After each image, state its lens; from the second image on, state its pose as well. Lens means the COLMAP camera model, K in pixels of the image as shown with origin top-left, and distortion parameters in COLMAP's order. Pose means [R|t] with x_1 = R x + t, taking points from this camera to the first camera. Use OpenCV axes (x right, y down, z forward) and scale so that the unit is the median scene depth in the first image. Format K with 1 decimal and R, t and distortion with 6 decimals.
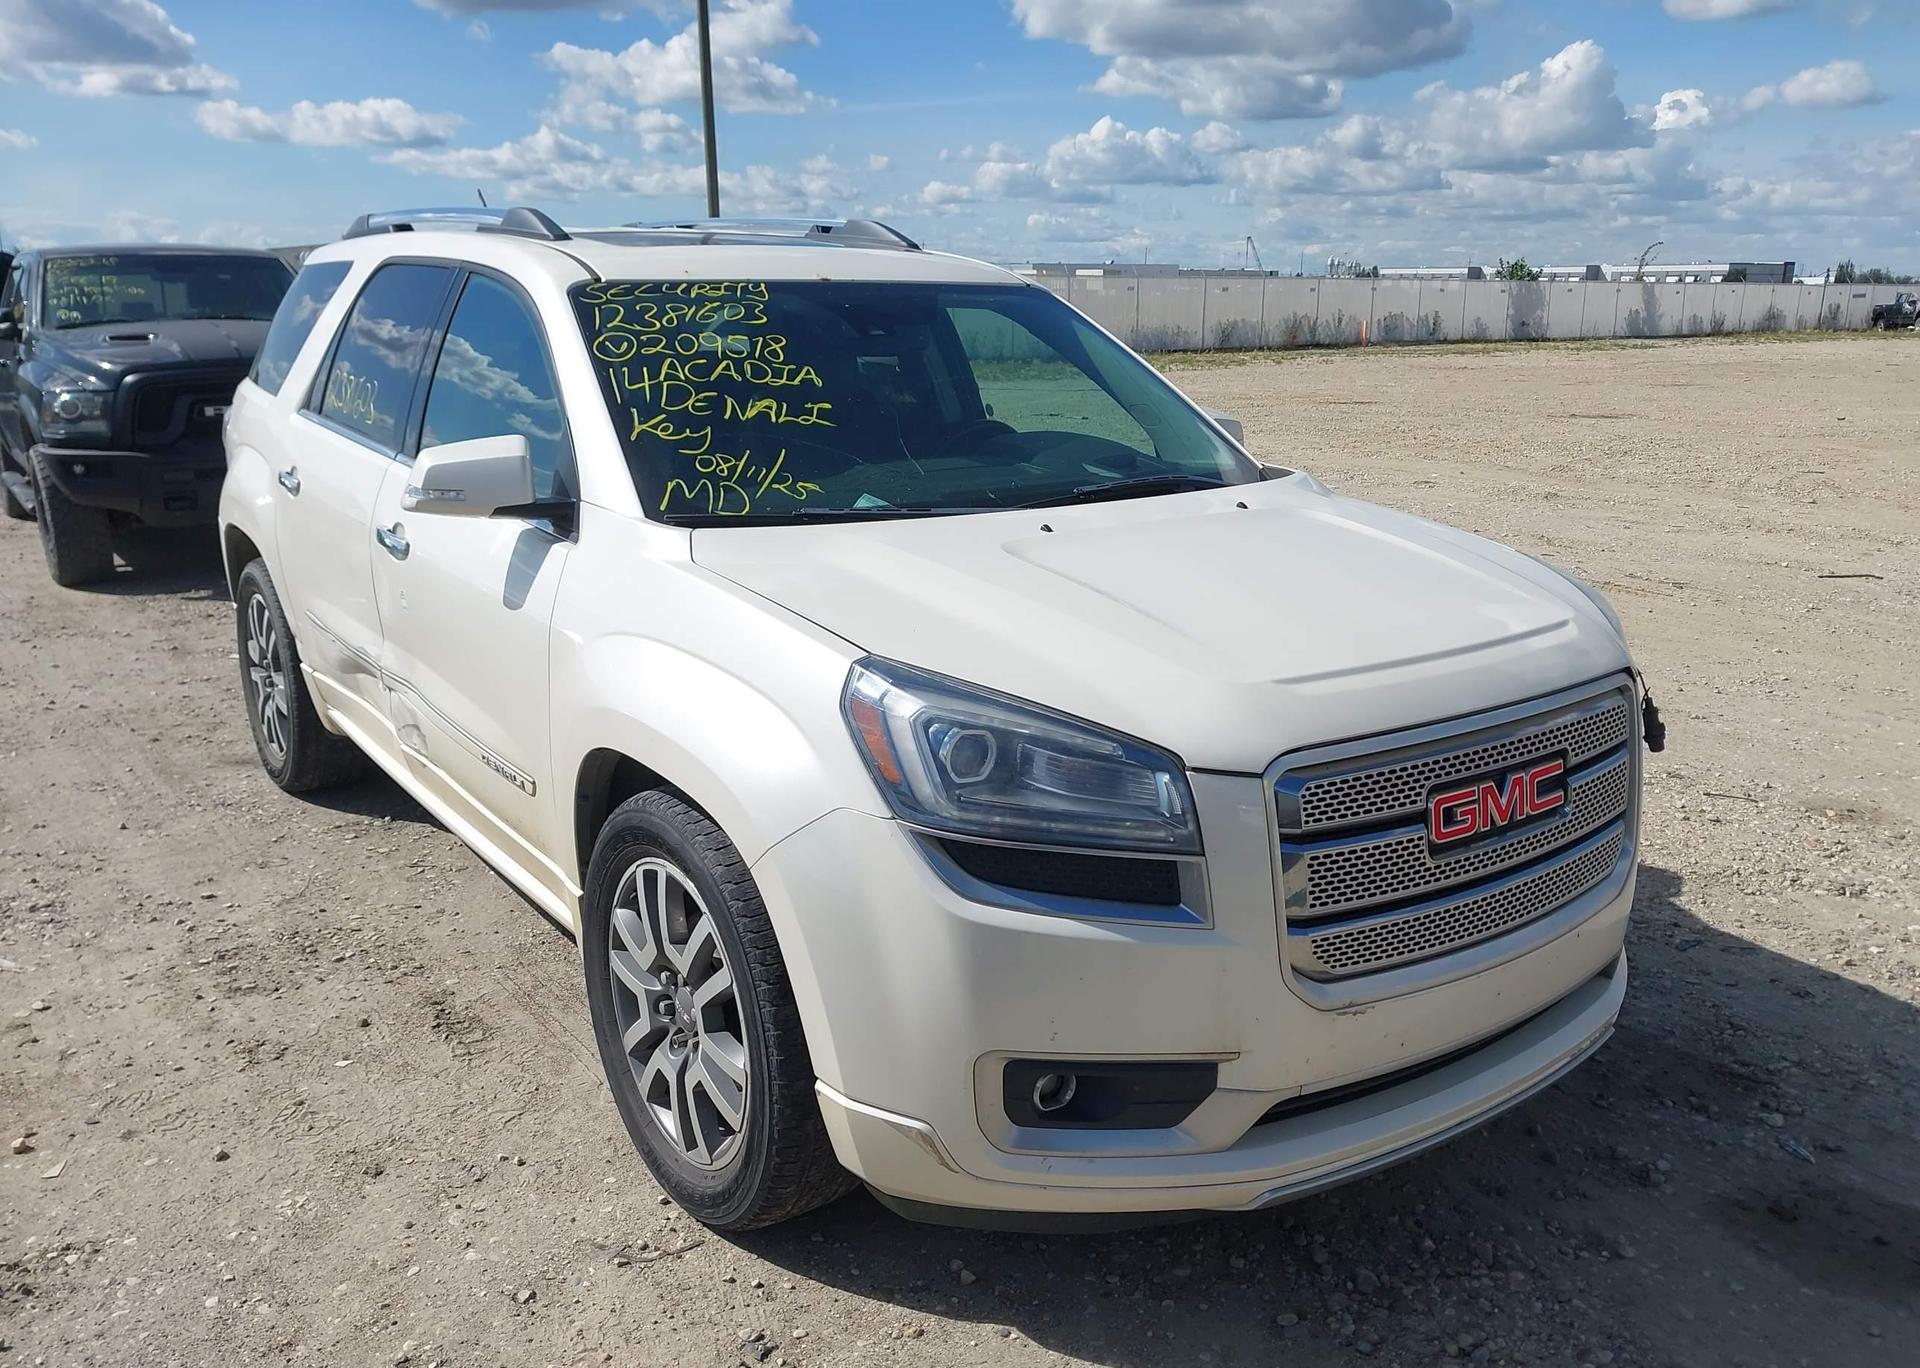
lens RADIAL K [[1613.8, 0, 959.5], [0, 1613.8, 570.7], [0, 0, 1]] dist [0.014497, -0.000826]
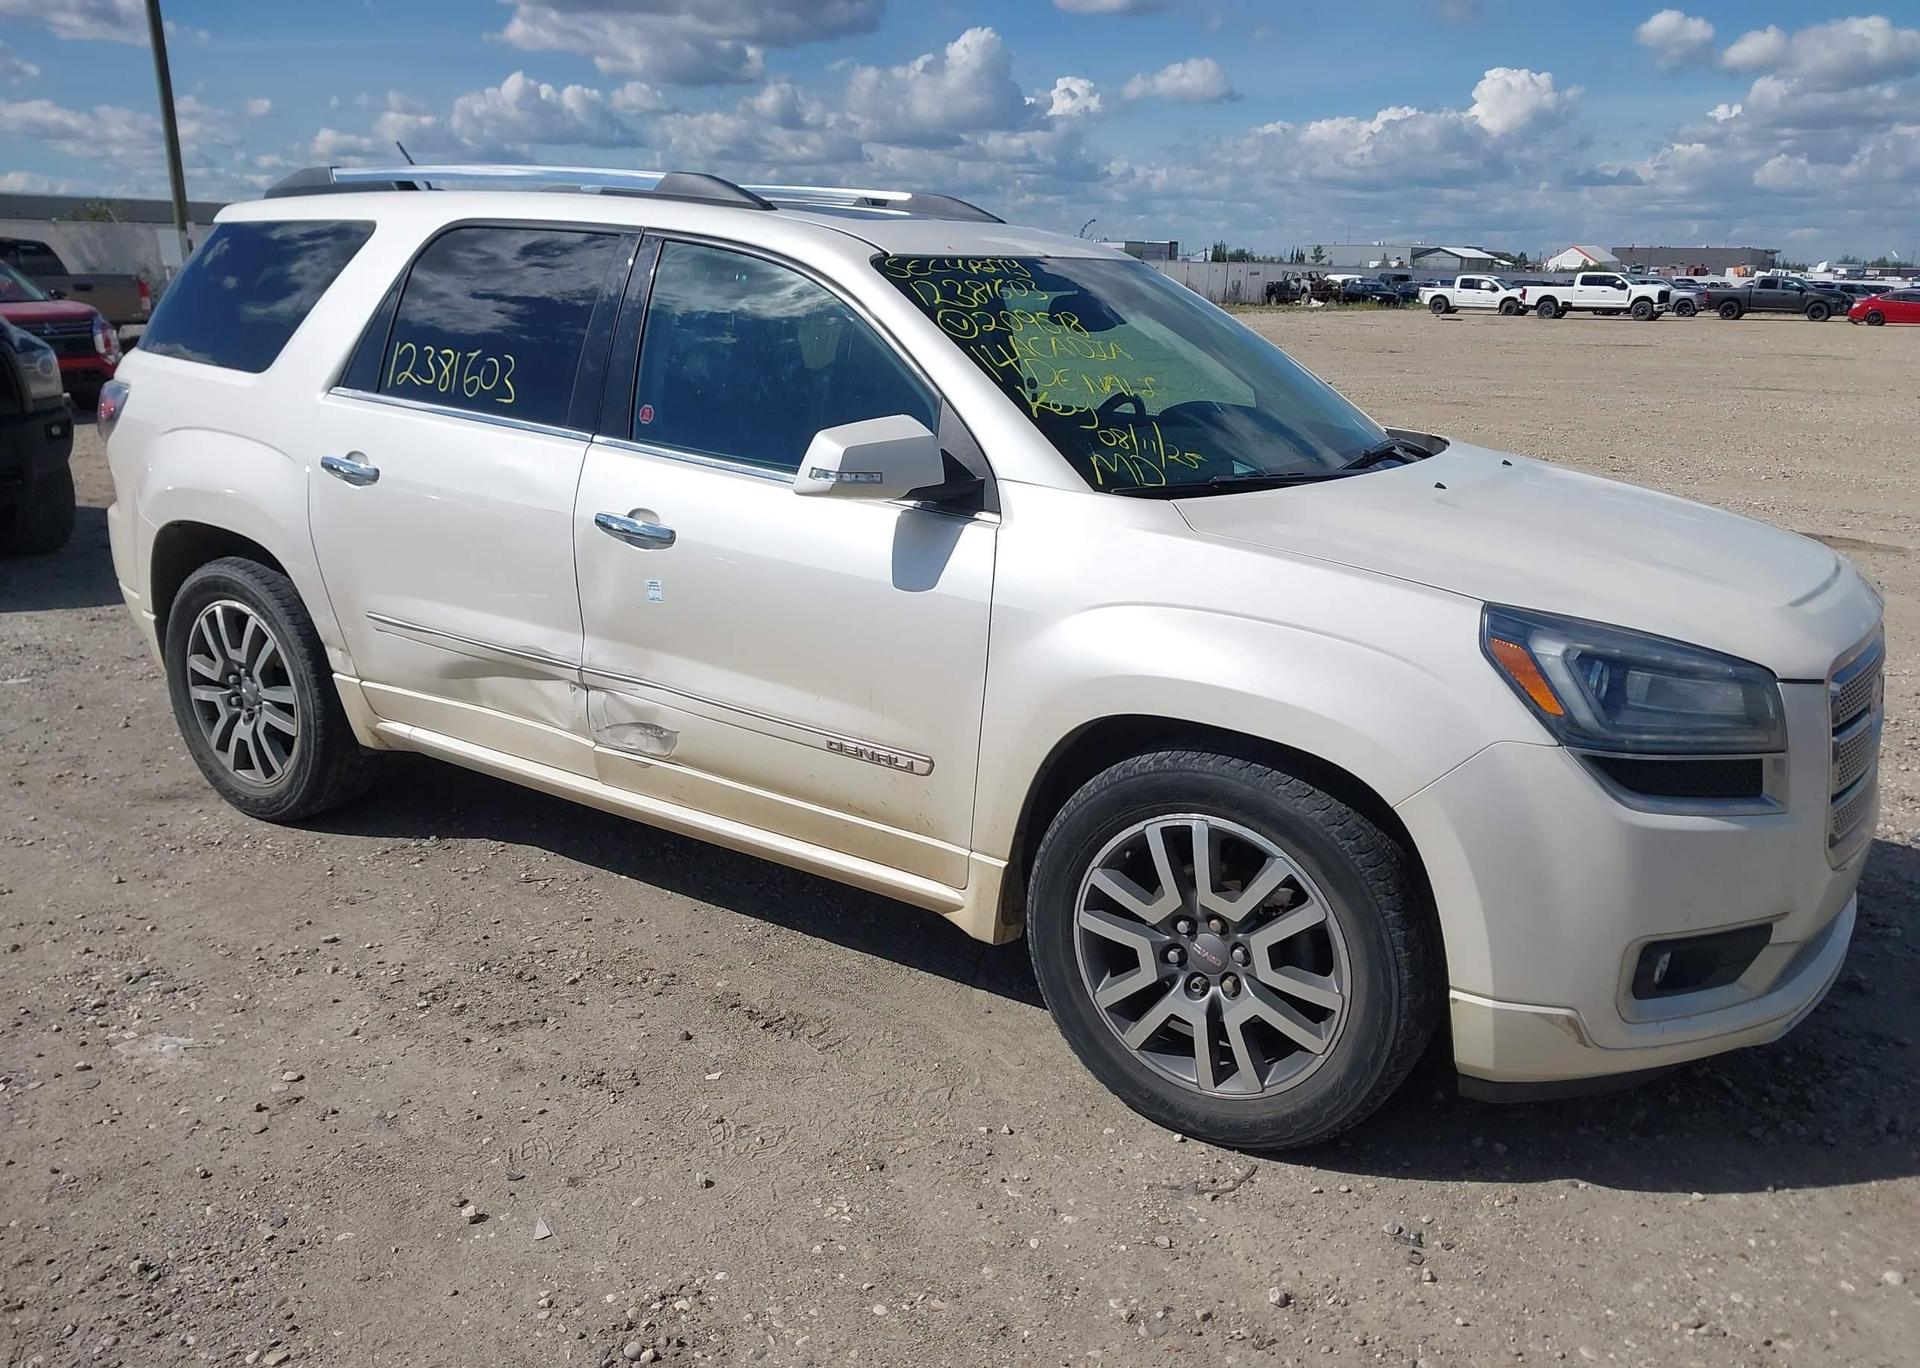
lens RADIAL K [[1595.2, 0, 960.0], [0, 1595.2, 684.0], [0, 0, 1]] dist [-0.002463, 0.002483]
pose [[0.932438, -0.076739, 0.353088, -0.032422], [0.044939, 0.994229, 0.097407, -0.000585], [-0.358526, -0.074959, 0.930506, 0.005104]]
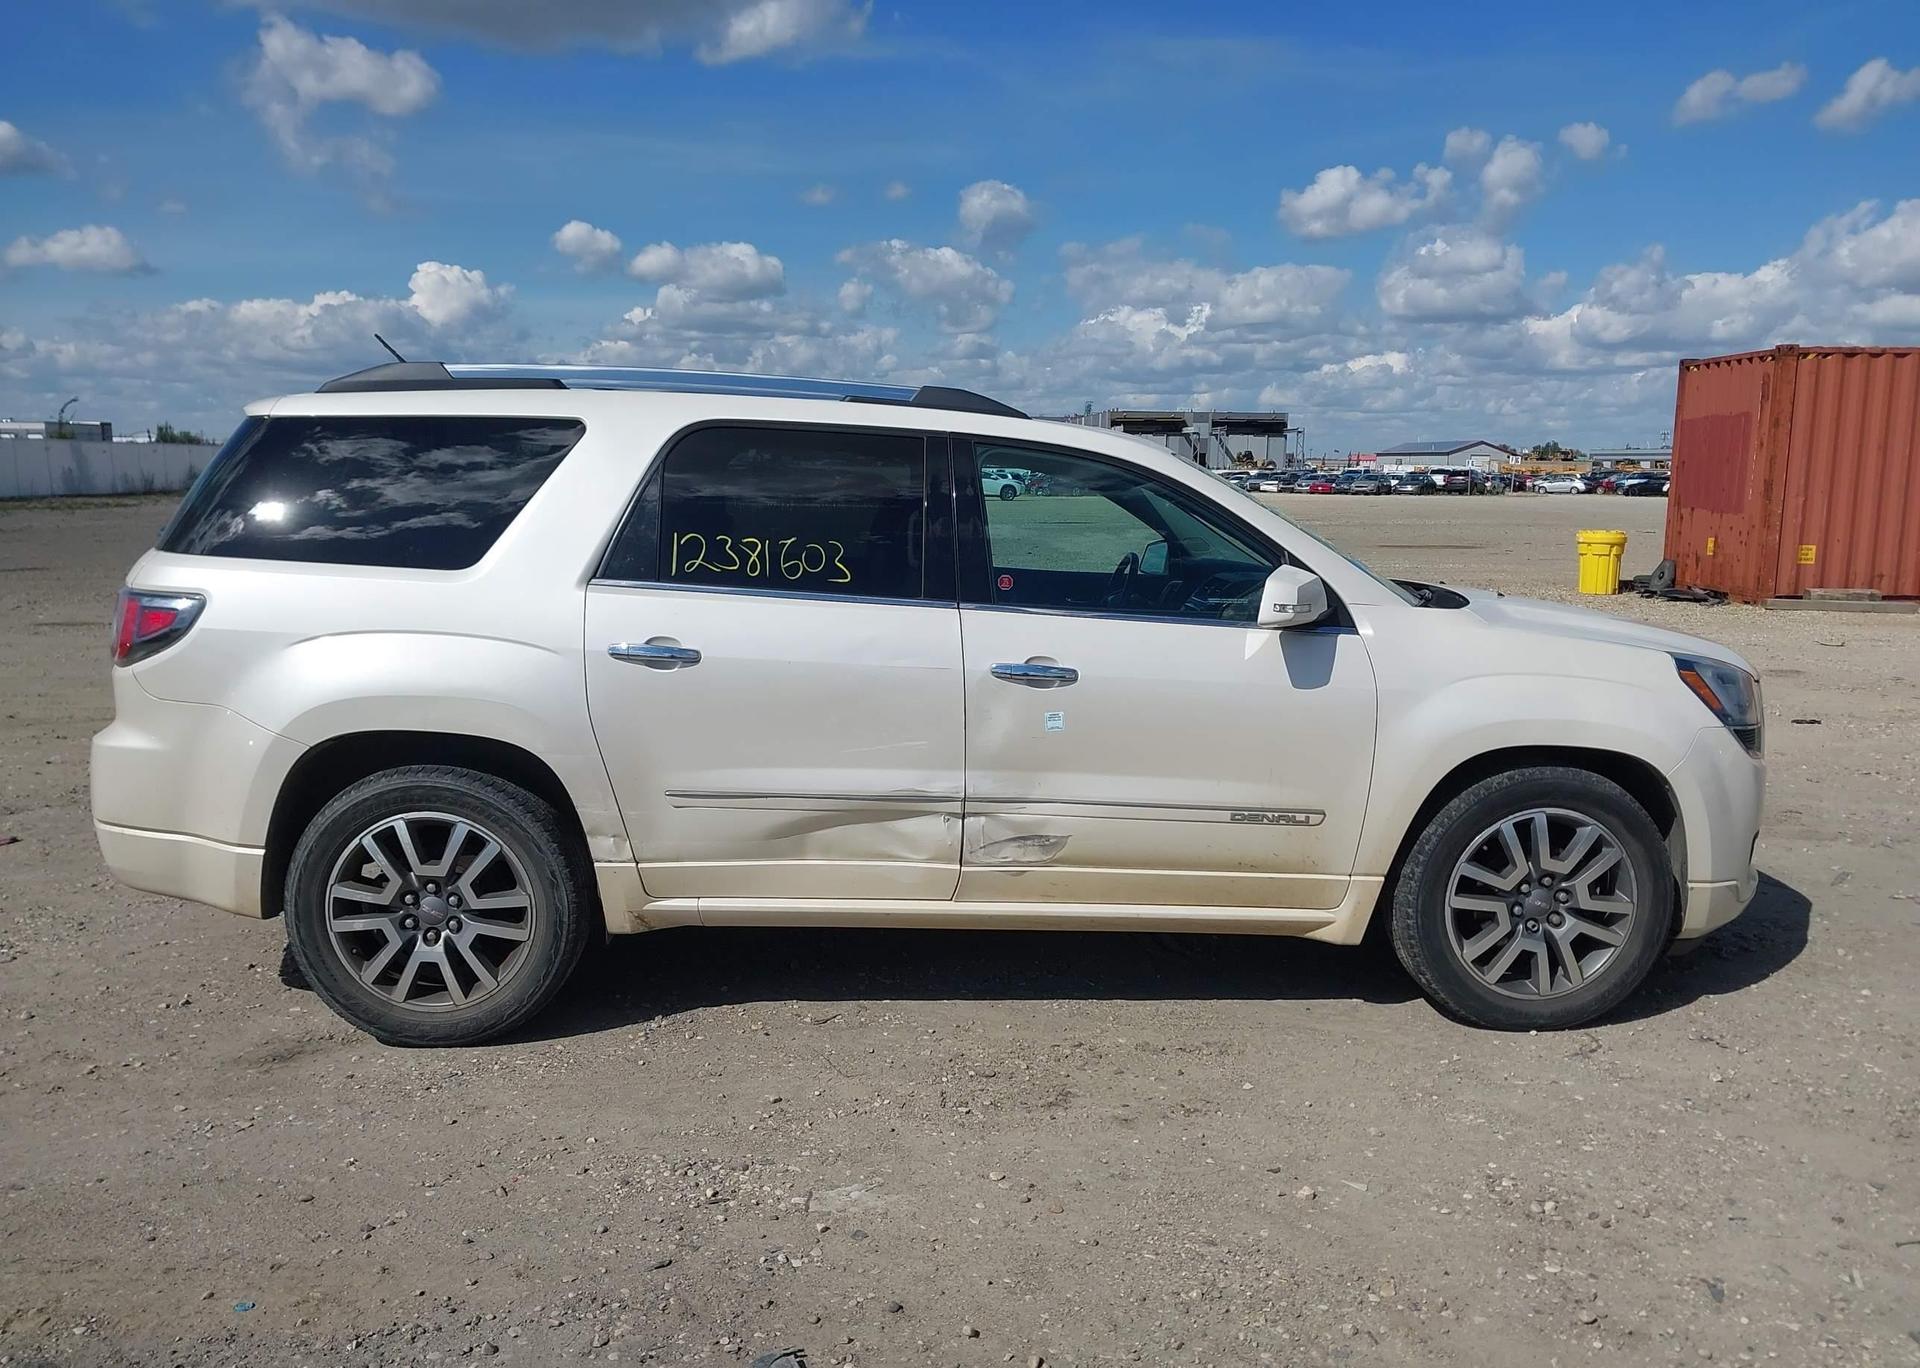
lens RADIAL K [[1616.0, 0, 968.7], [0, 1616.0, 636.2], [0, 0, 1]] dist [0.084016, -0.159011]
pose [[0.509845, -0.084587, 0.856098, -0.082196], [0.133989, 0.990817, 0.018101, -0.004181], [-0.849768, 0.105479, 0.516497, 0.027344]]
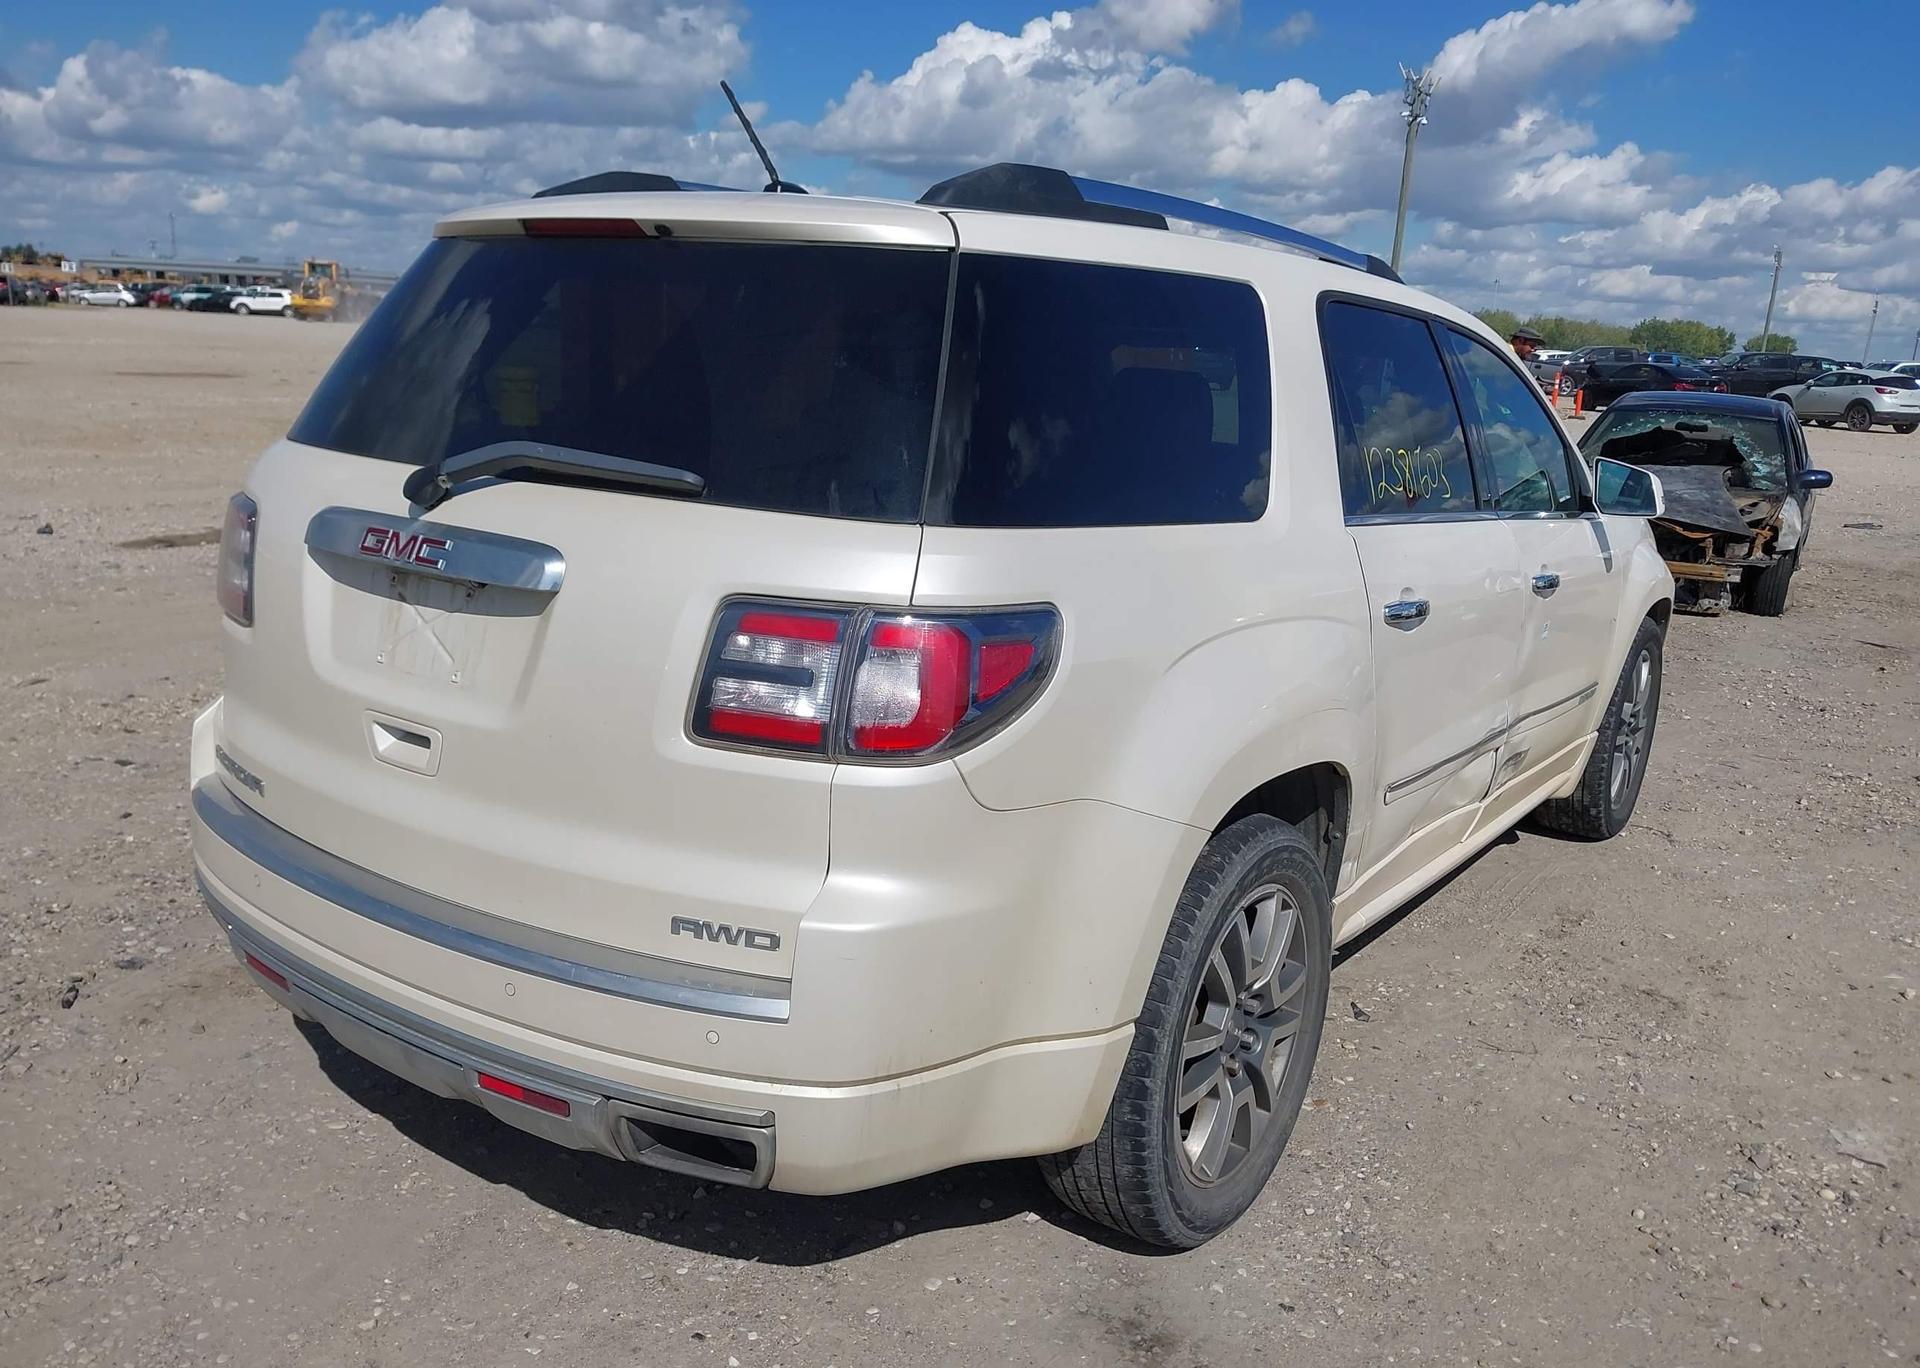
lens RADIAL K [[1625.8, 0, 960.0], [0, 1625.8, 684.0], [0, 0, 1]] dist [0.006313, 0.005316]
pose [[-0.375215, -0.218436, 0.900832, -0.072406], [0.107914, 0.954935, 0.276503, -0.017207], [-0.920635, 0.200961, -0.334734, 0.102682]]
